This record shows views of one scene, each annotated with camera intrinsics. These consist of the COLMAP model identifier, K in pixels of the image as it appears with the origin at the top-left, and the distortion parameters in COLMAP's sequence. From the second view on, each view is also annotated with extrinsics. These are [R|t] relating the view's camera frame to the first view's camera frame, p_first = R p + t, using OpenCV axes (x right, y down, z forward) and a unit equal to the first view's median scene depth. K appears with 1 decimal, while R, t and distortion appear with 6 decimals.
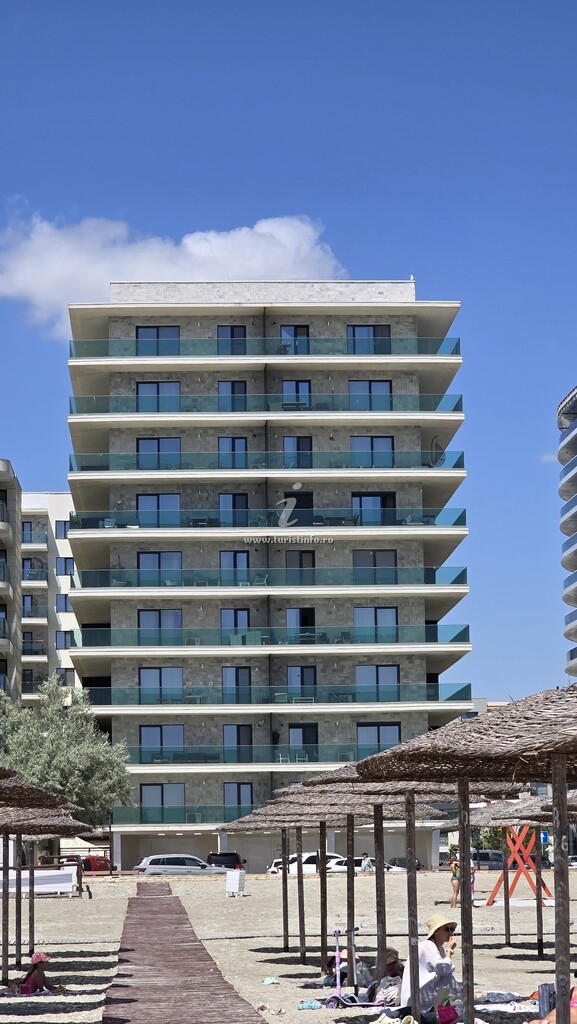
lens RADIAL K [[2479.5, 0, 288.5], [0, 2479.5, 512.0], [0, 0, 1]] dist [-0.387602, 0.133033]
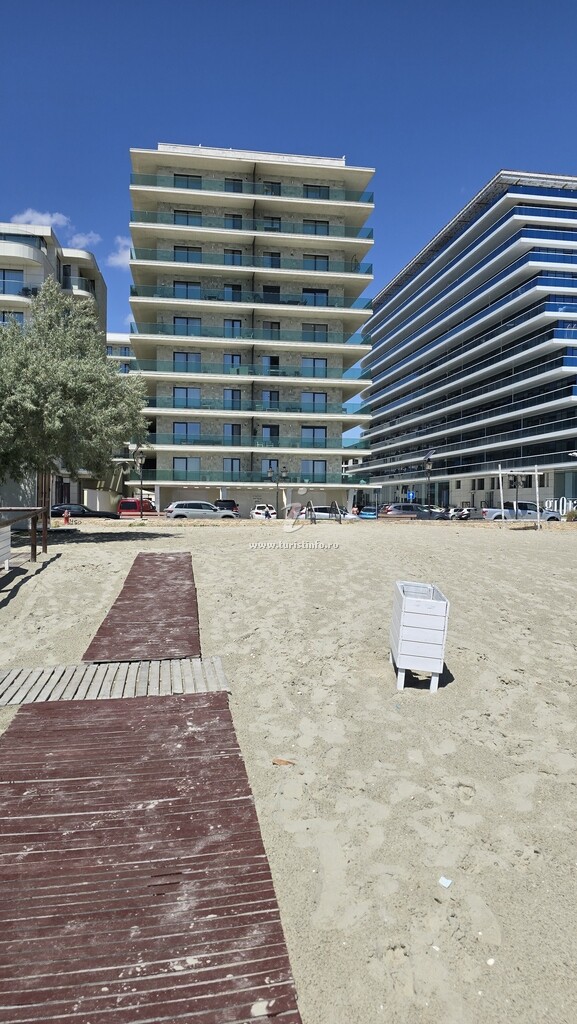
lens RADIAL K [[669.9, 0, 288.5], [0, 669.9, 512.0], [0, 0, 1]] dist [0.001942, -0.000080]
pose [[0.995004, 0.022003, 0.097385, -0.025686], [-0.037069, 0.987107, 0.155712, 0.072885], [-0.092703, -0.158544, 0.982990, 0.536037]]
